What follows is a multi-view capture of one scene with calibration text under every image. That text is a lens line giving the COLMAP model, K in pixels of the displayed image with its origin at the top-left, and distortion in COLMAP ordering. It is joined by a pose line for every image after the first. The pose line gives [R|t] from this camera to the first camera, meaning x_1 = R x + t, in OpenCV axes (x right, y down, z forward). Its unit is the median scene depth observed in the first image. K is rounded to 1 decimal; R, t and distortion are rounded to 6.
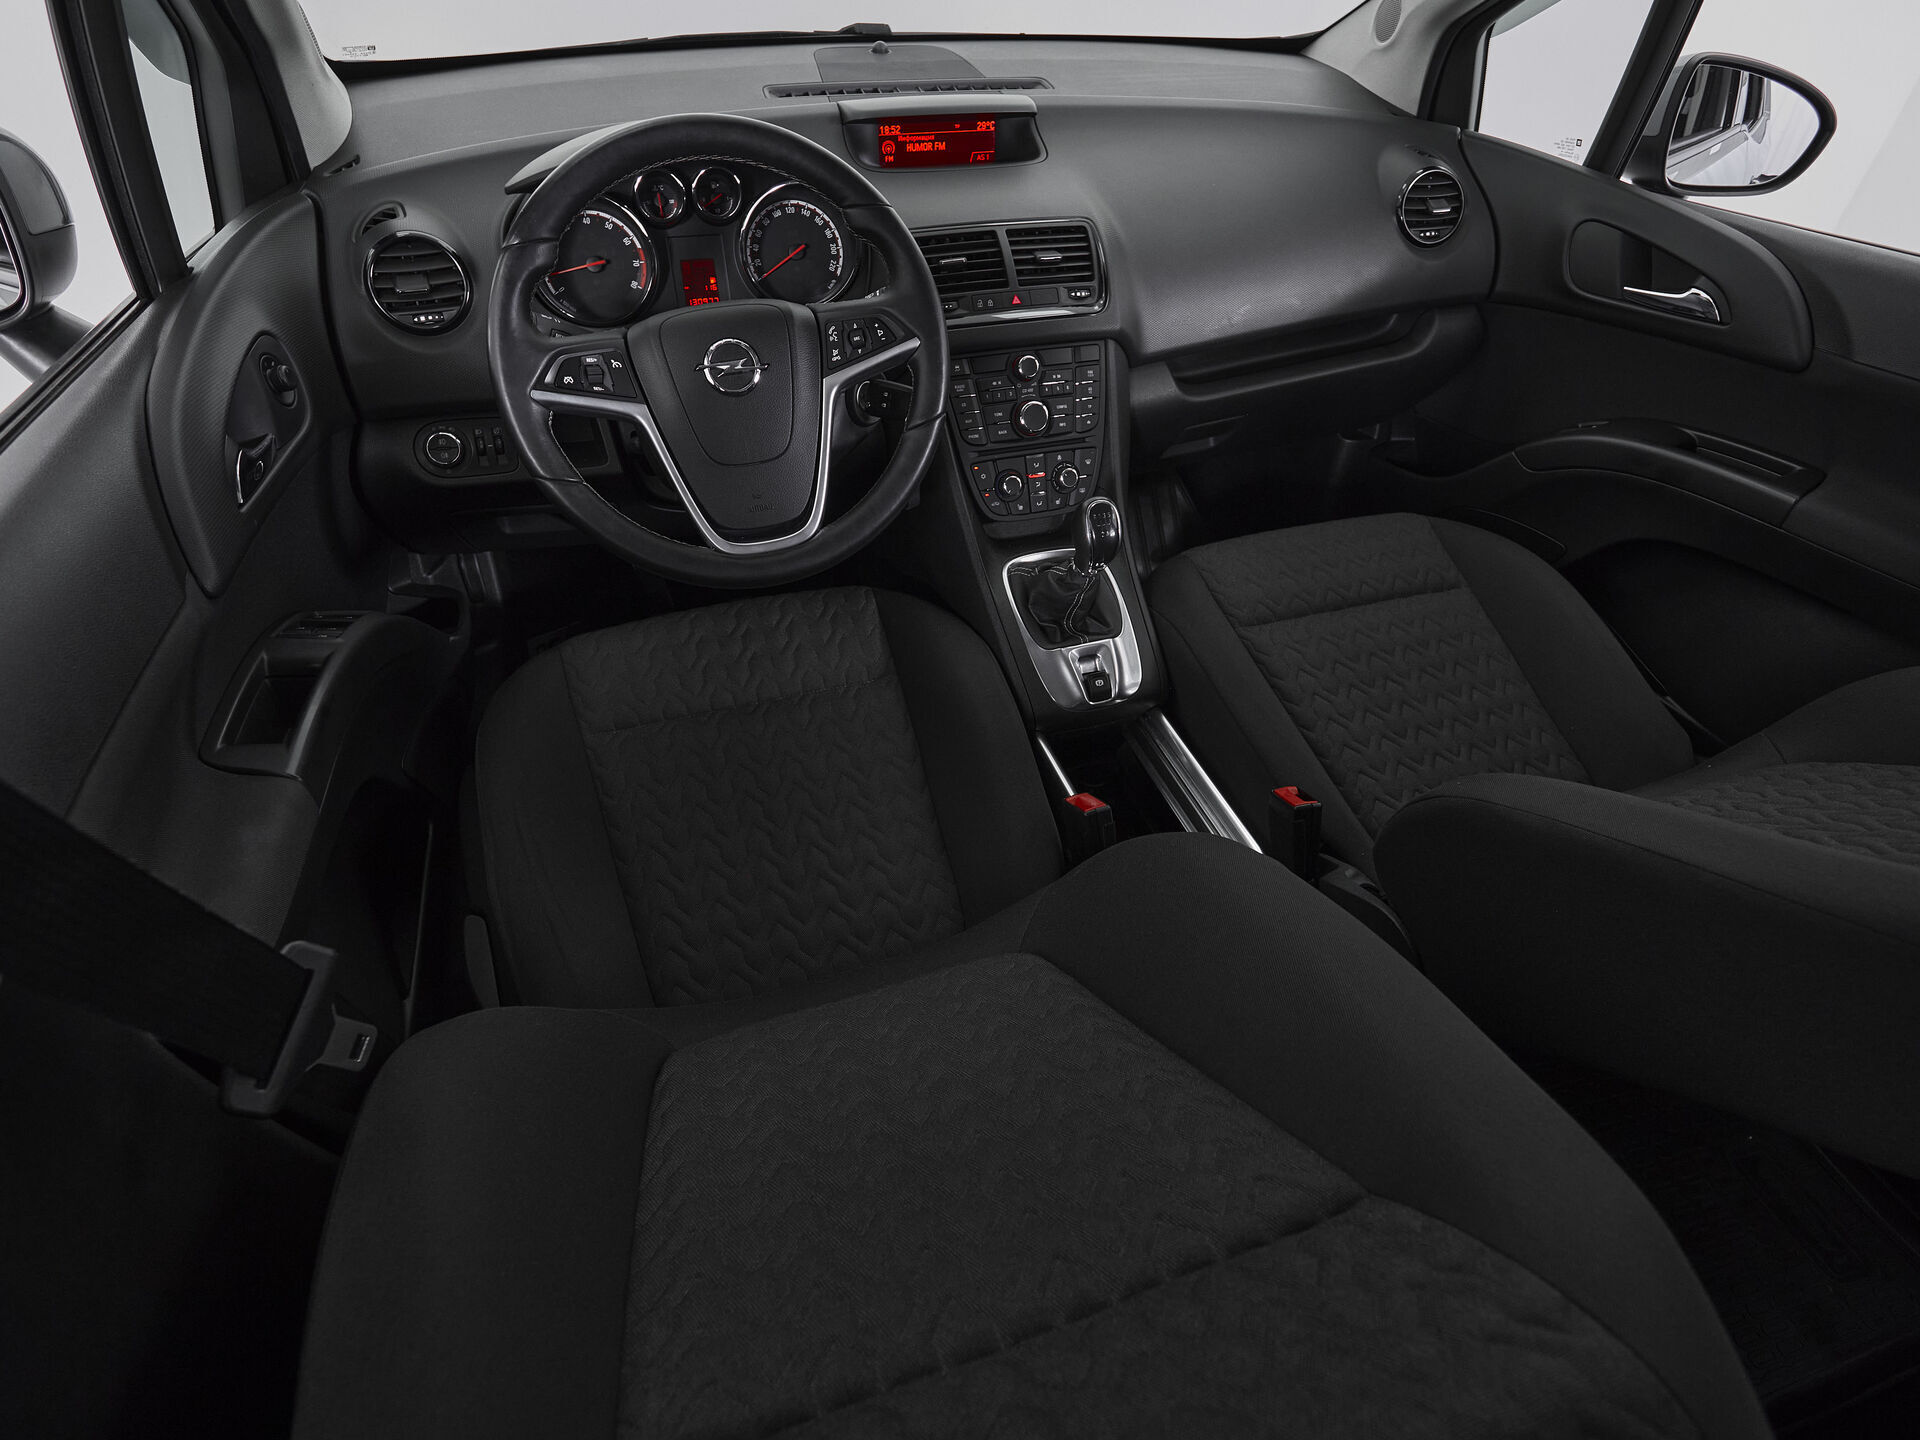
lens RADIAL K [[1046.9, 0, 956.4], [0, 1046.9, 716.3], [0, 0, 1]] dist [0.000899, -0.003535]
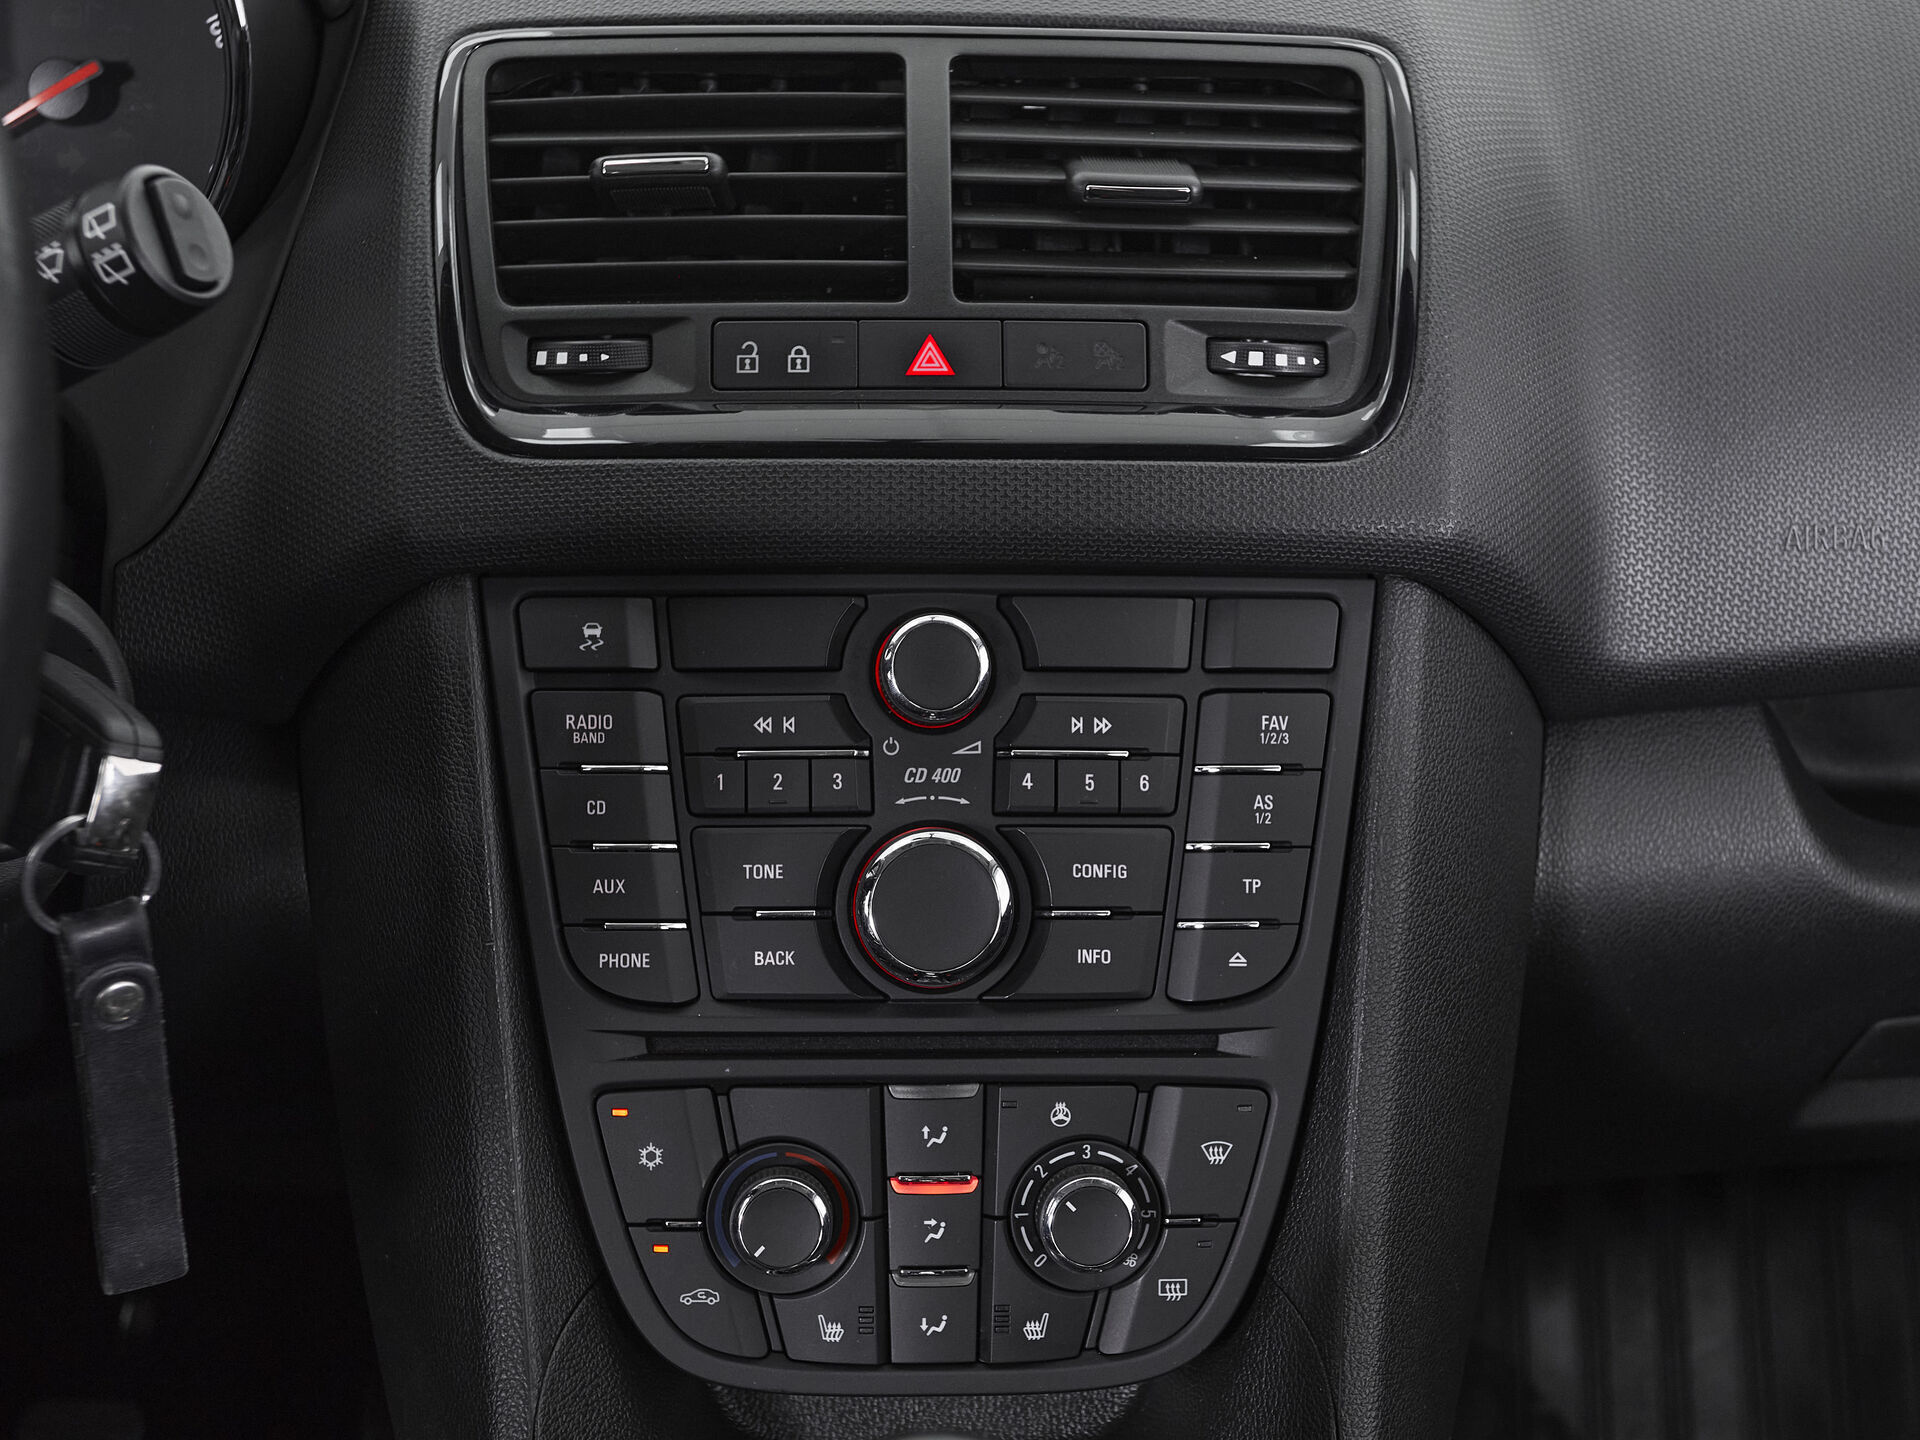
lens RADIAL K [[2881.2, 0, 956.5], [0, 2881.2, 794.6], [0, 0, 1]] dist [0.013783, 0.000000]
pose [[0.958662, 0.119365, -0.258302, 0.215379], [-0.179954, 0.957501, -0.225408, -0.179569], [0.220418, 0.262573, 0.939399, 0.468316]]
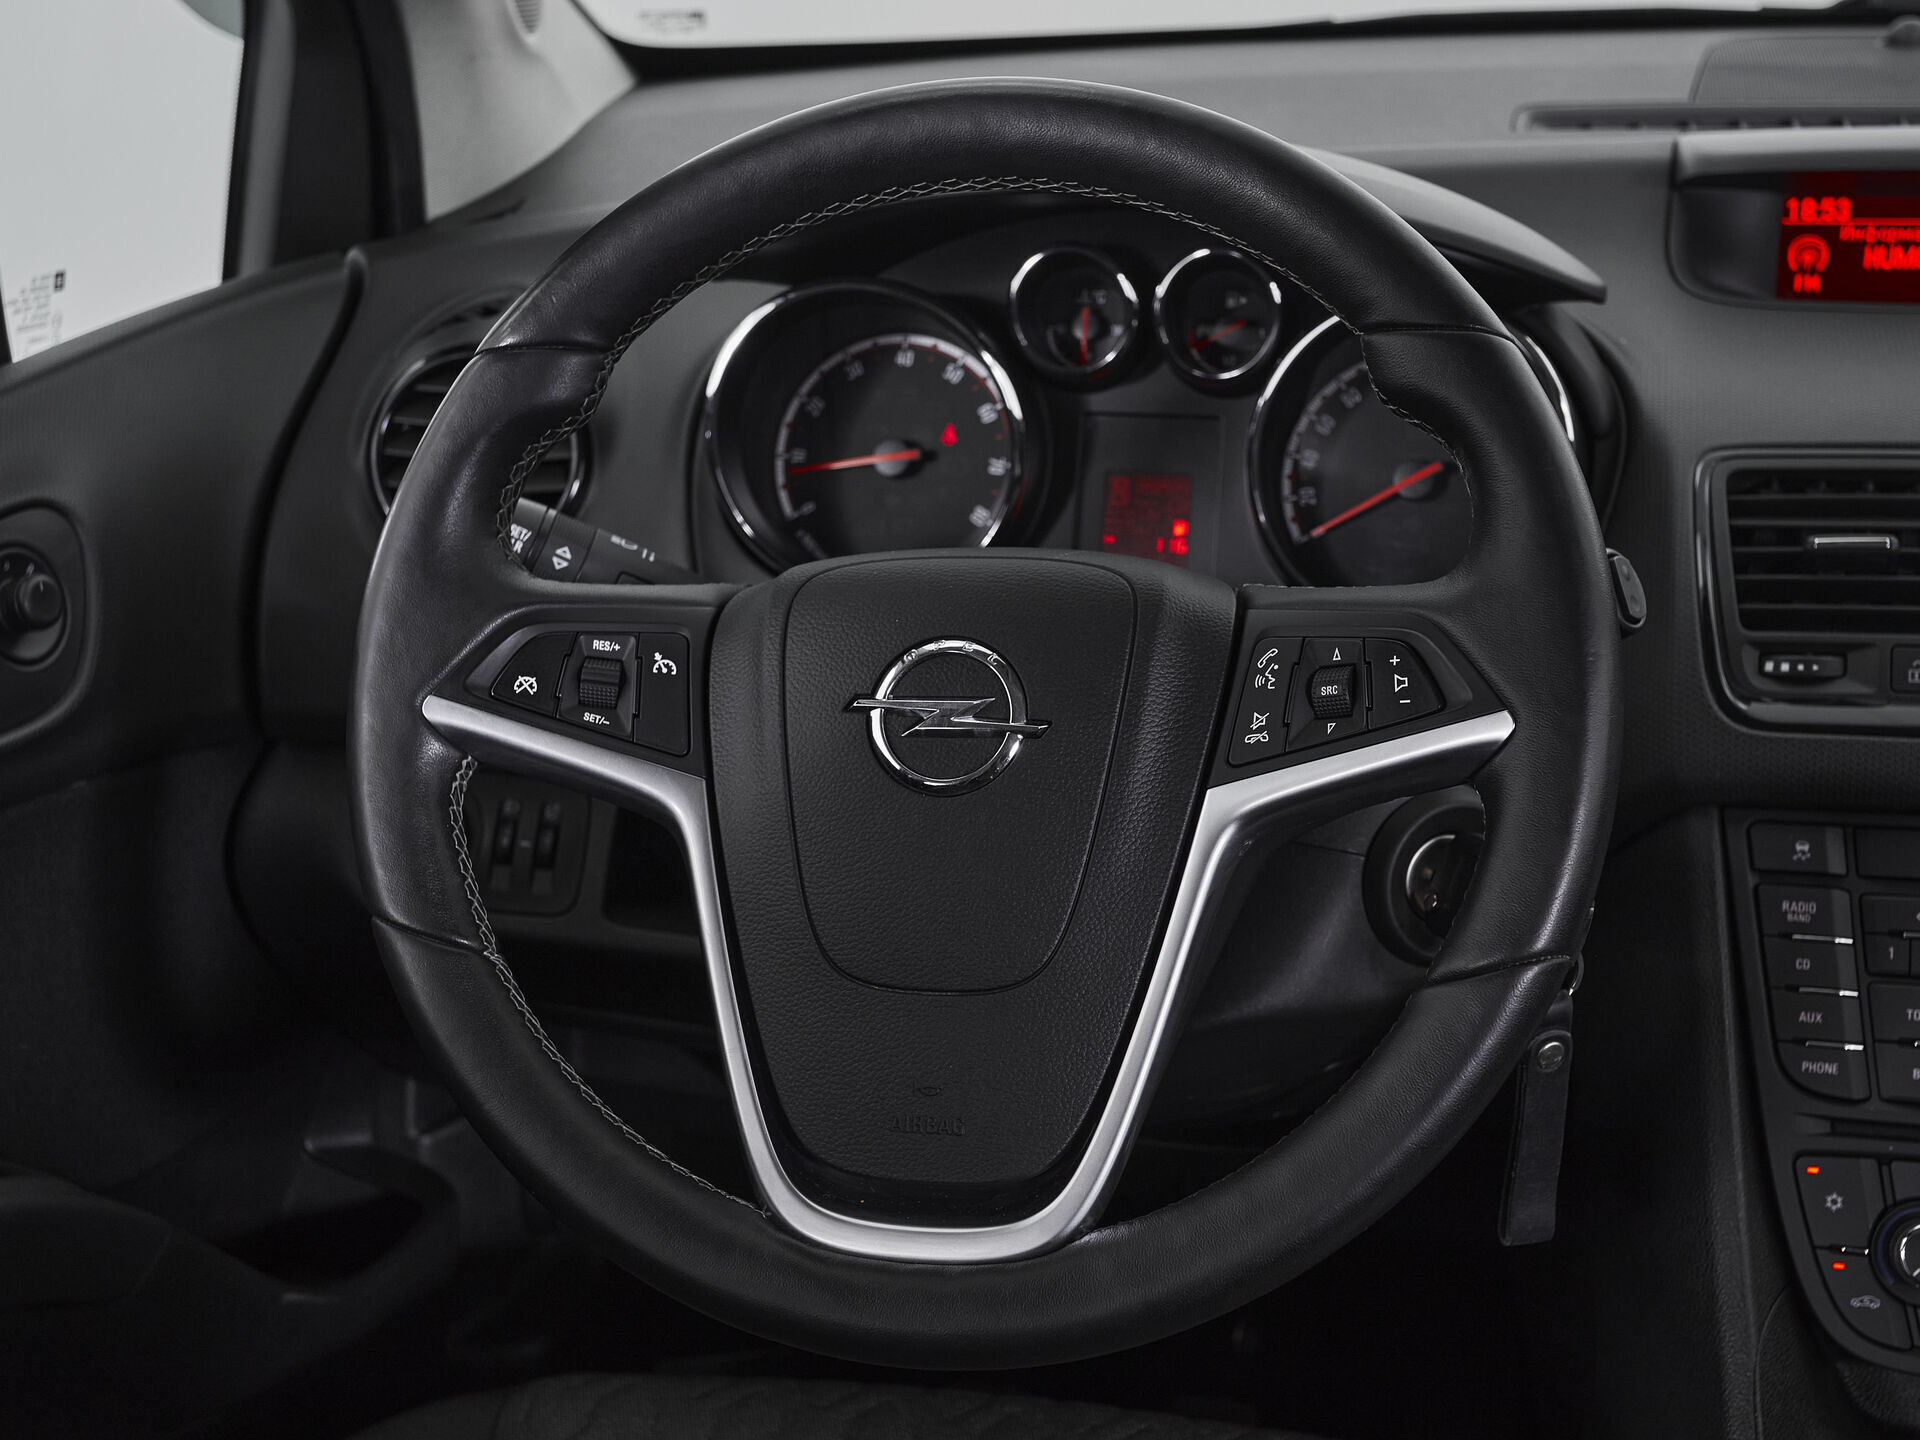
lens RADIAL K [[2638.7, 0, 931.9], [0, 2638.7, 738.2], [0, 0, 1]] dist [0.037806, 0.000000]
pose [[0.854127, 0.133975, -0.502512, 0.167456], [-0.300558, 0.915709, -0.266724, -0.069801], [0.424421, 0.378850, 0.822399, 0.213445]]
